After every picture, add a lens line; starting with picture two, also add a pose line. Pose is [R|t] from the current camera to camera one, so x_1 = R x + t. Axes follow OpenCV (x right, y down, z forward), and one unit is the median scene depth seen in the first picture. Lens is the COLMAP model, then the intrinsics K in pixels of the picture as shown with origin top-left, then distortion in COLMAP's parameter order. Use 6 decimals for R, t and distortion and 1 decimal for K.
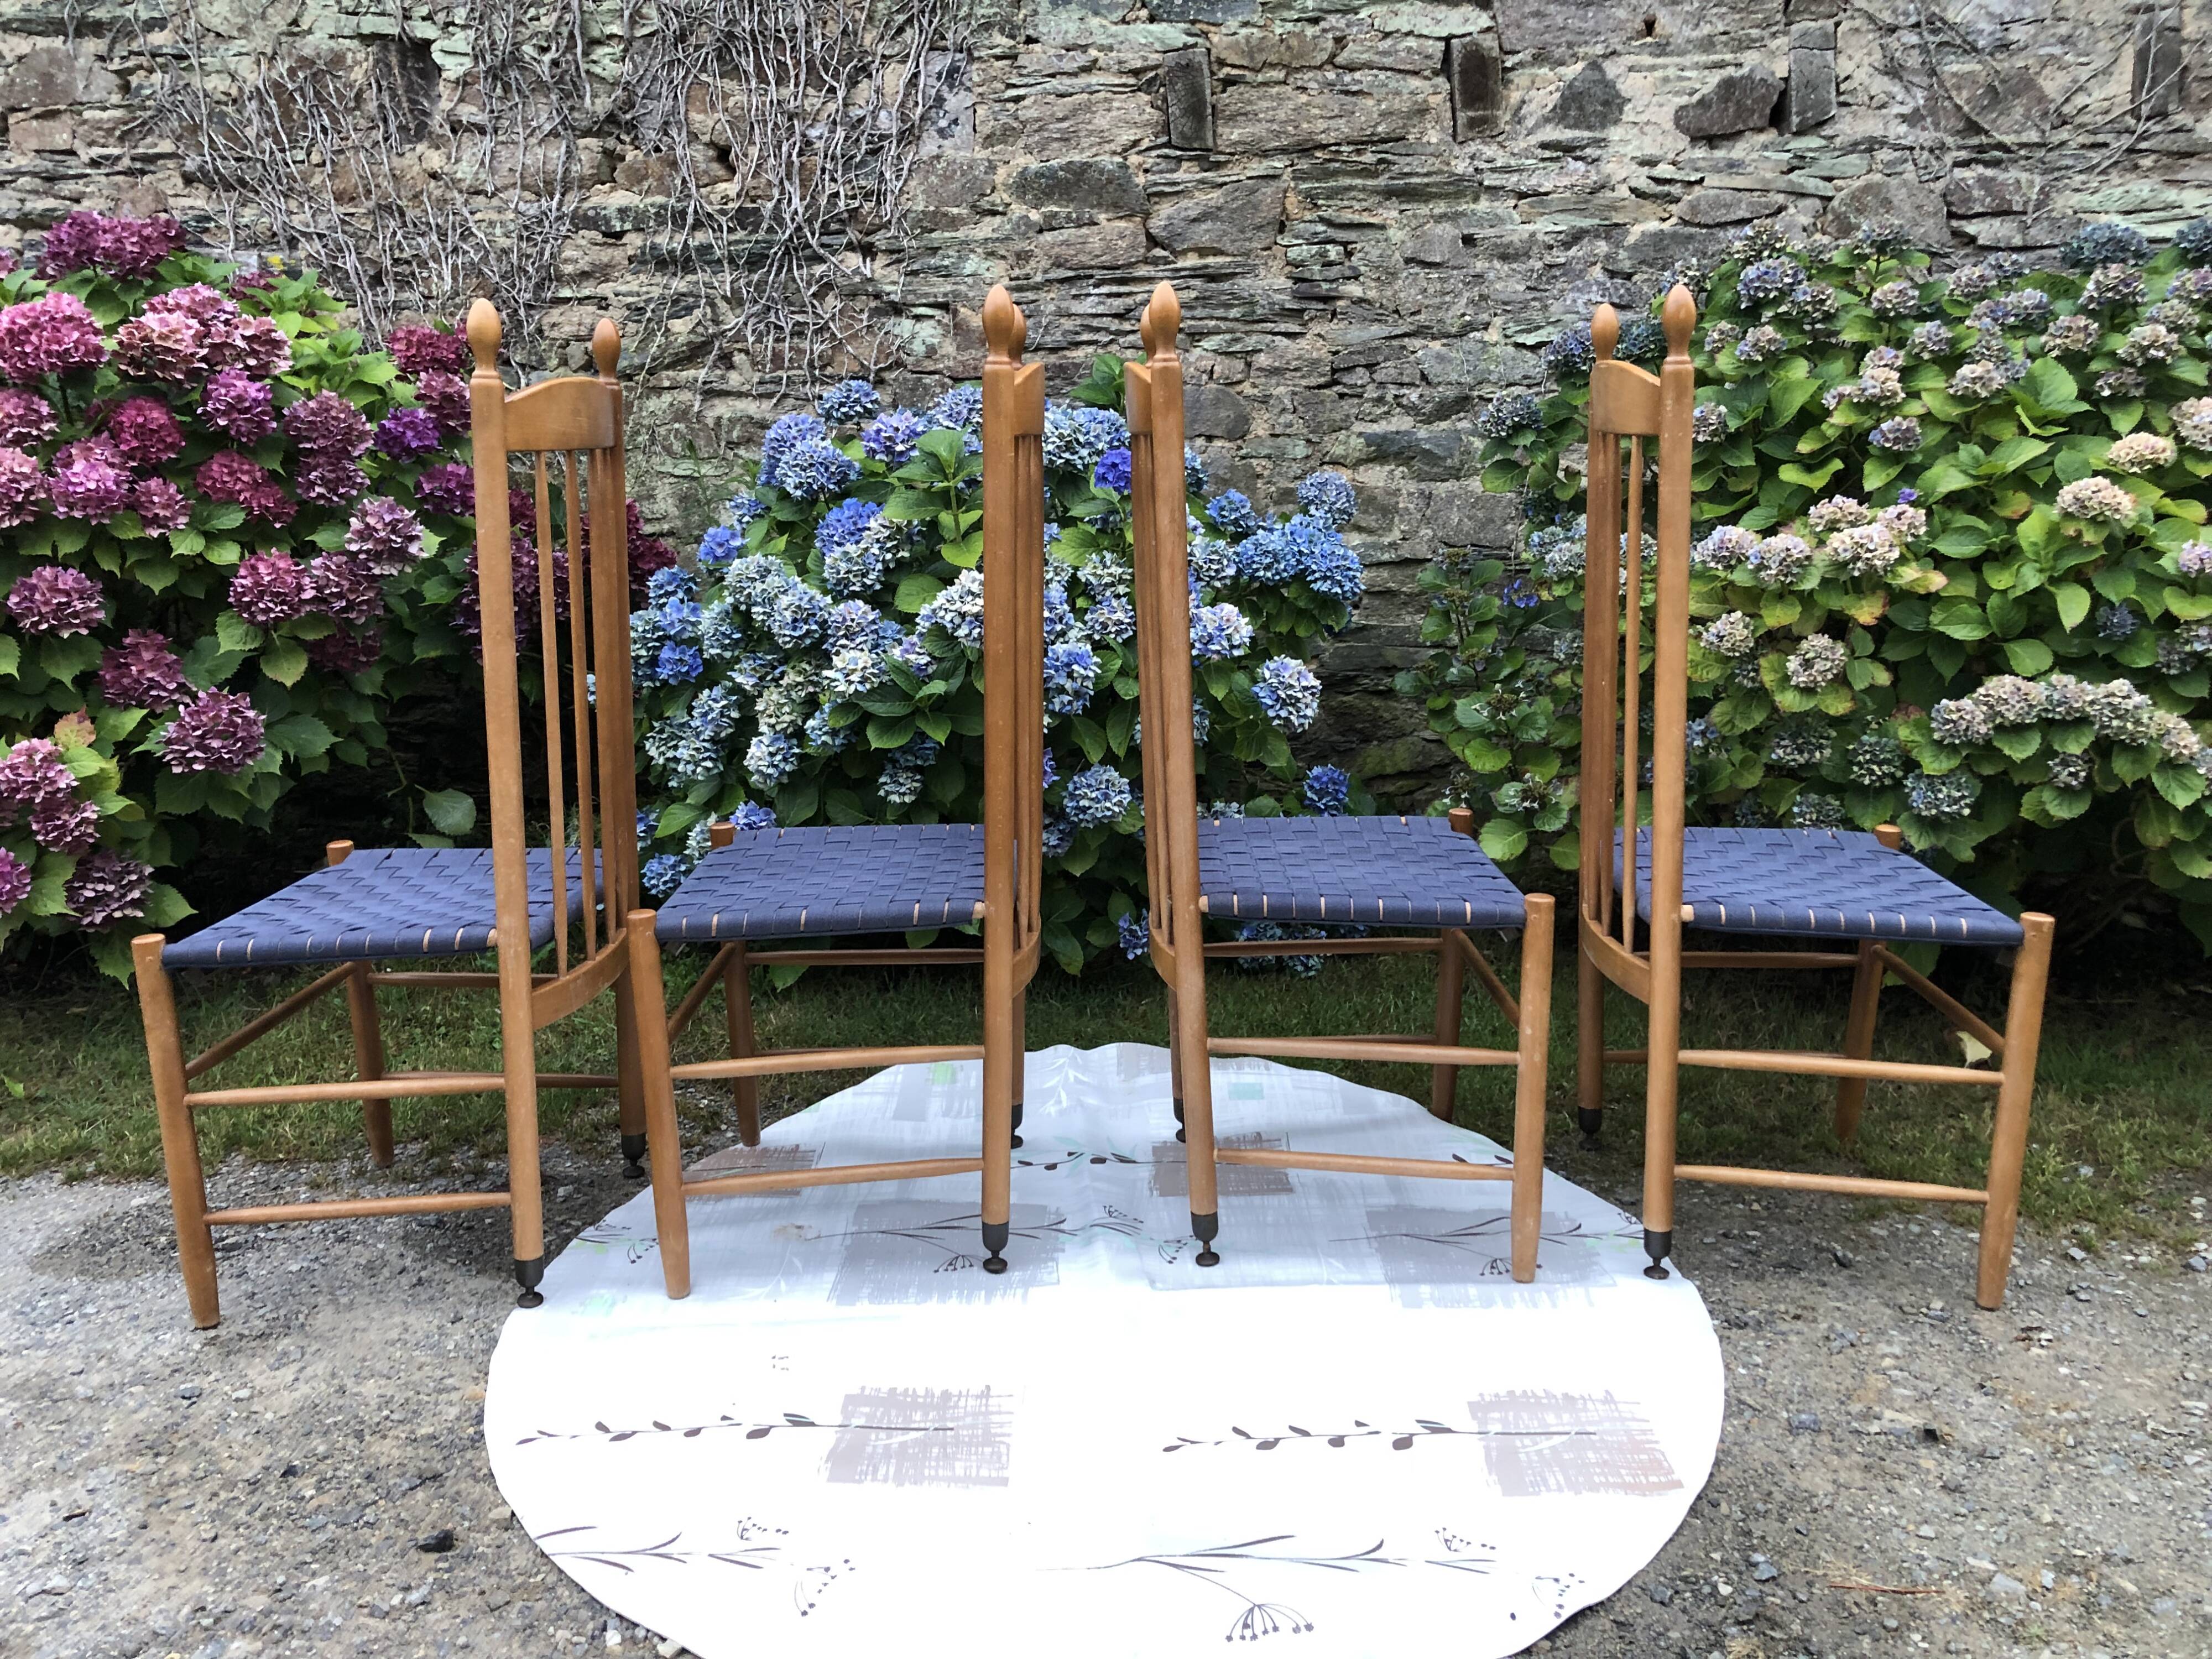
lens RADIAL K [[1814.6, 0, 1115.0], [0, 1814.6, 829.4], [0, 0, 1]] dist [0.015547, 0.016821]
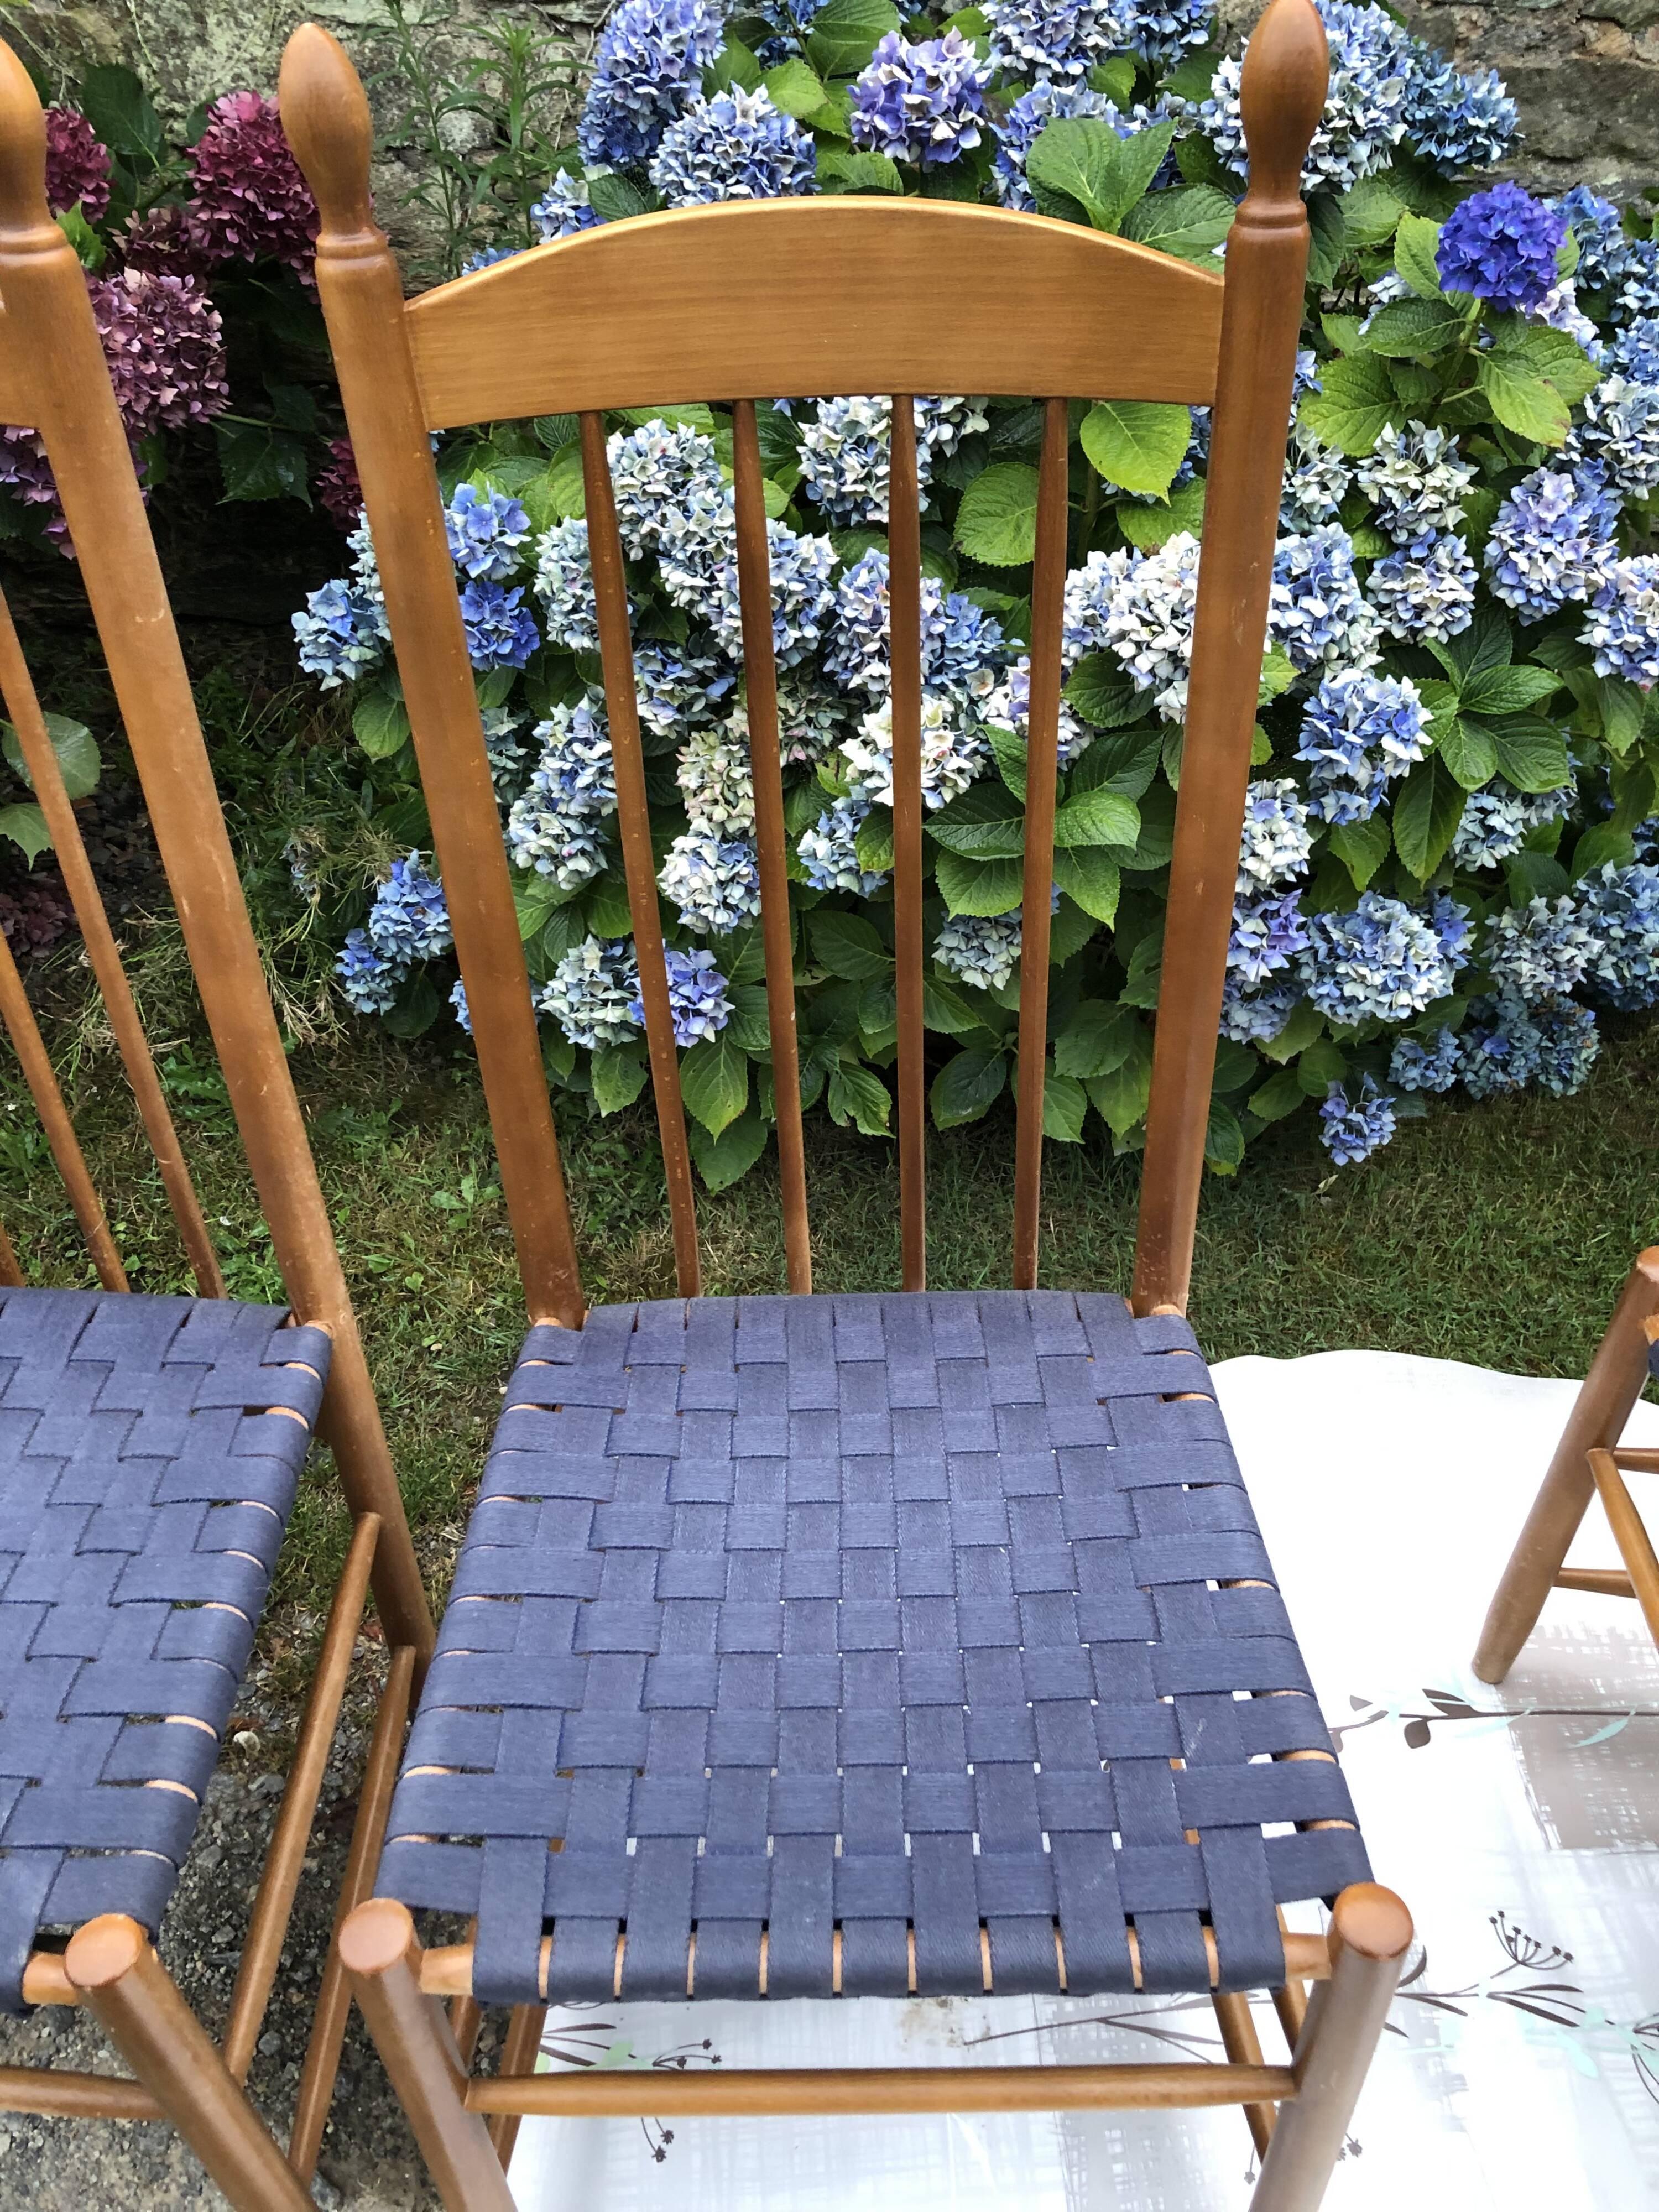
lens RADIAL K [[1787.8, 0, 863.7], [0, 1787.8, 1104.0], [0, 0, 1]] dist [-0.002142, -0.009730]
pose [[0.998416, -0.023986, 0.050889, -0.137999], [-0.001975, 0.889057, 0.457792, -0.164802], [-0.056224, -0.457167, 0.887602, 0.419756]]
